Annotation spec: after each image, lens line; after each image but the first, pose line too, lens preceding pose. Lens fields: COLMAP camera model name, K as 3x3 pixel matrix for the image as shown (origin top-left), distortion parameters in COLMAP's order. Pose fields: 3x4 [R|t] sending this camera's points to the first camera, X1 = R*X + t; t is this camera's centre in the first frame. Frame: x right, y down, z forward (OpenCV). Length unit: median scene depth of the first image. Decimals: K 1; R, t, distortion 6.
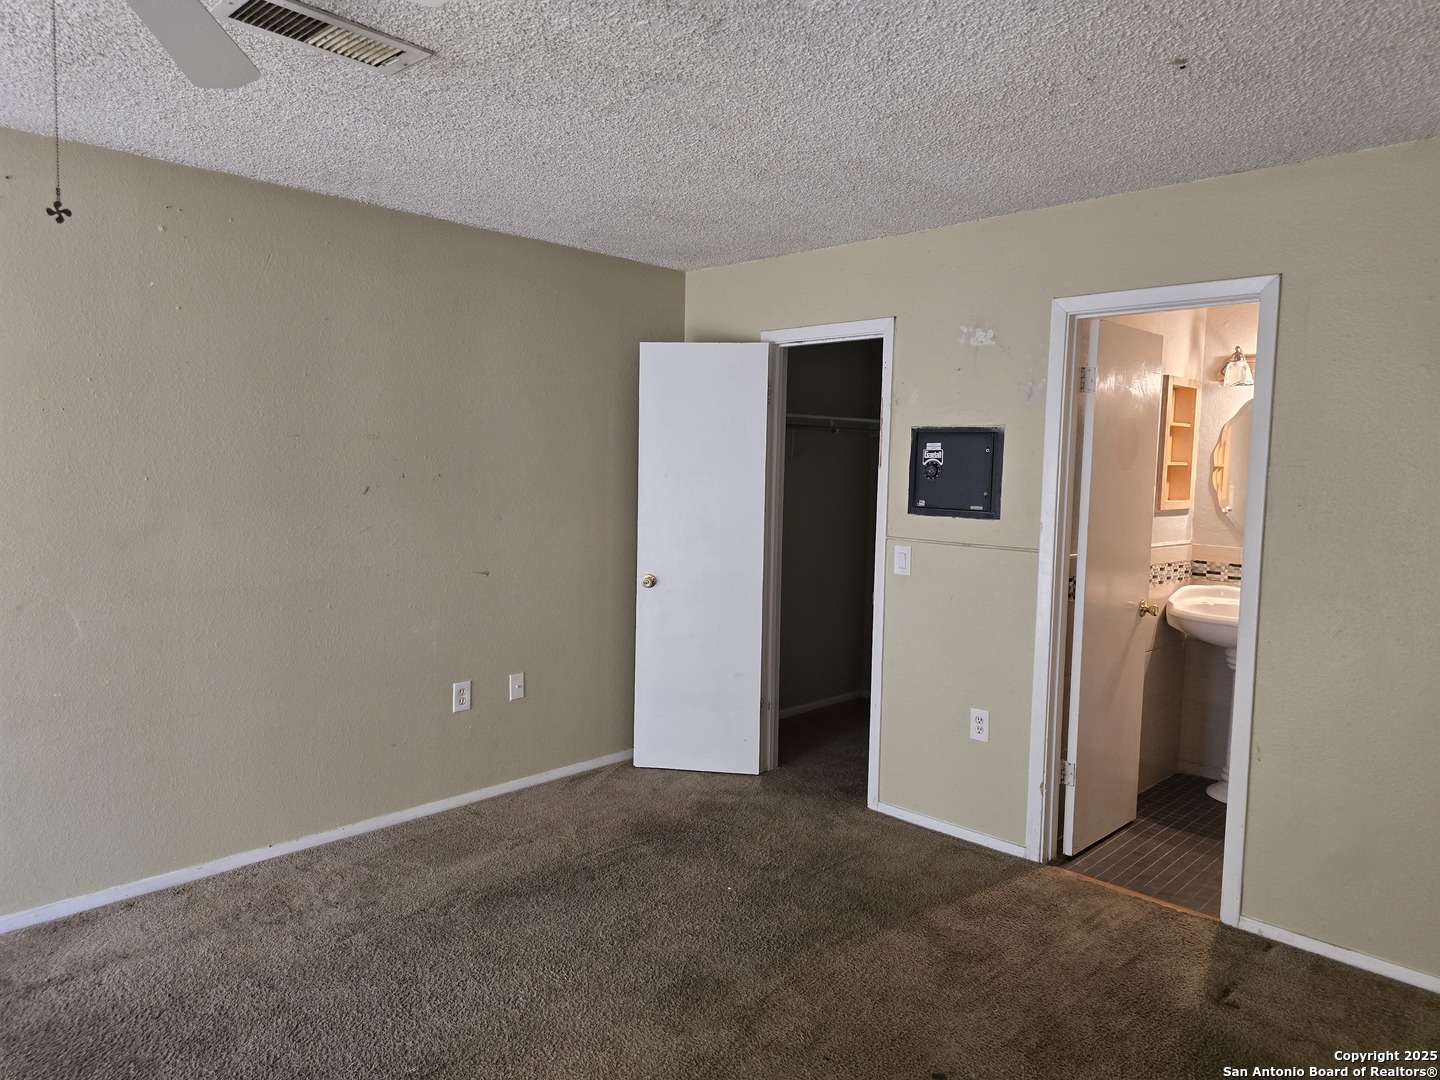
lens RADIAL K [[970.1, 0, 718.0], [0, 970.1, 535.3], [0, 0, 1]] dist [0.046605, -0.039658]
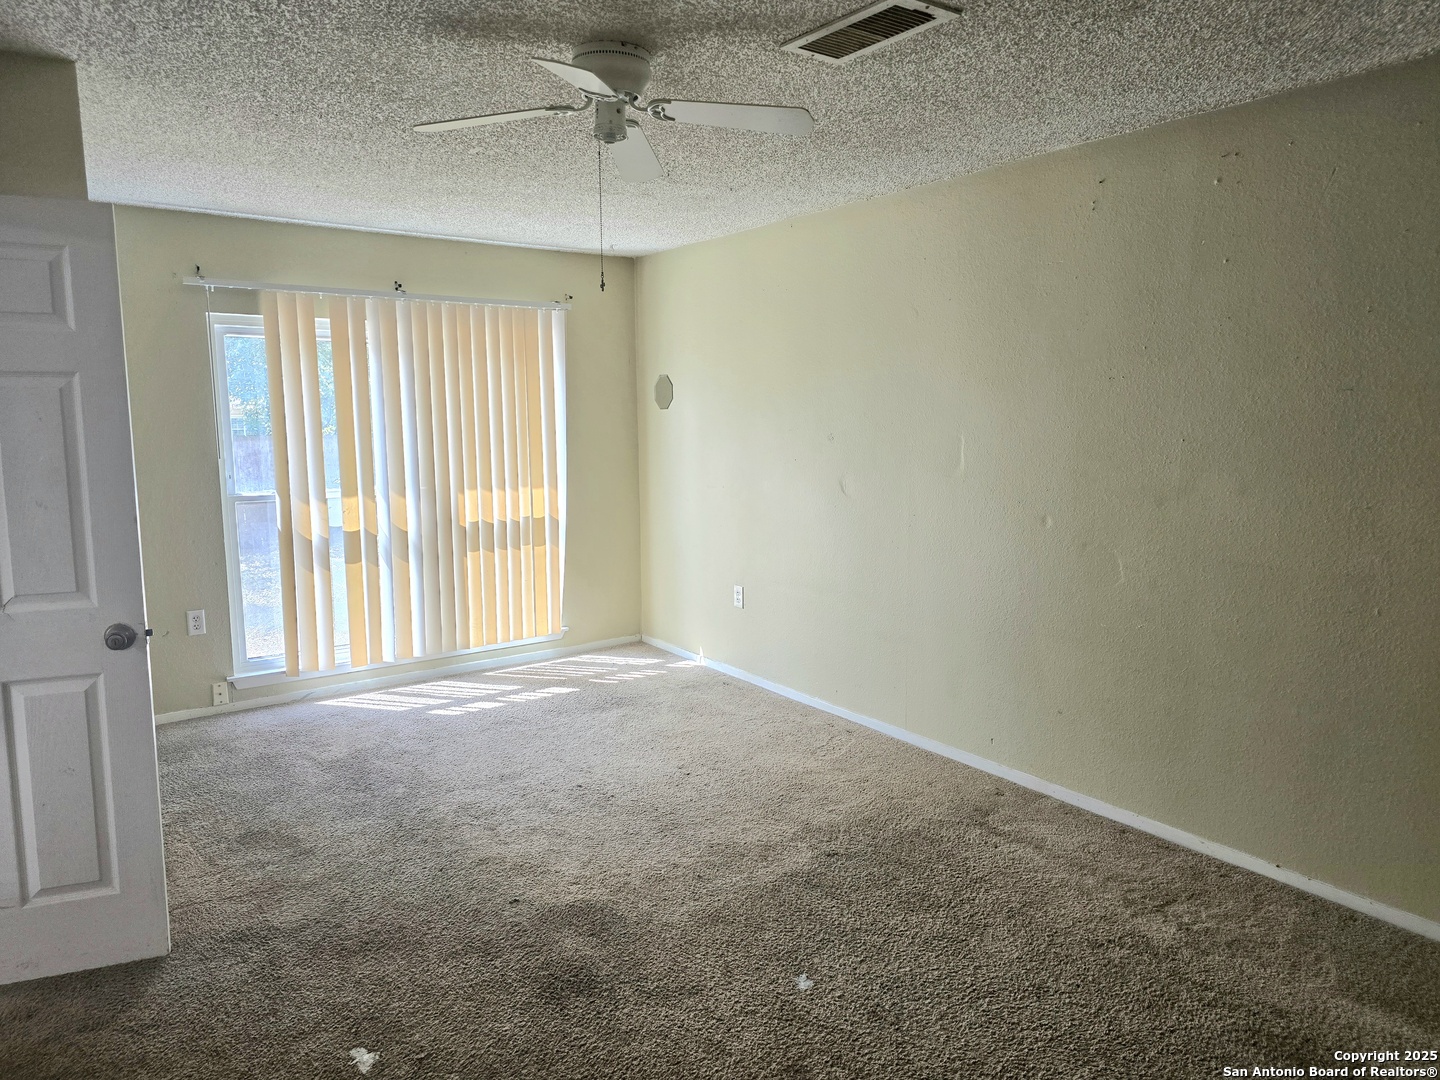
lens RADIAL K [[970.1, 0, 718.6], [0, 970.1, 544.5], [0, 0, 1]] dist [0.046605, -0.039658]
pose [[-0.170324, 0.119394, -0.978128, 0.498568], [-0.076266, 0.988058, 0.133886, -0.049429], [0.982432, 0.097402, -0.159184, 0.691625]]
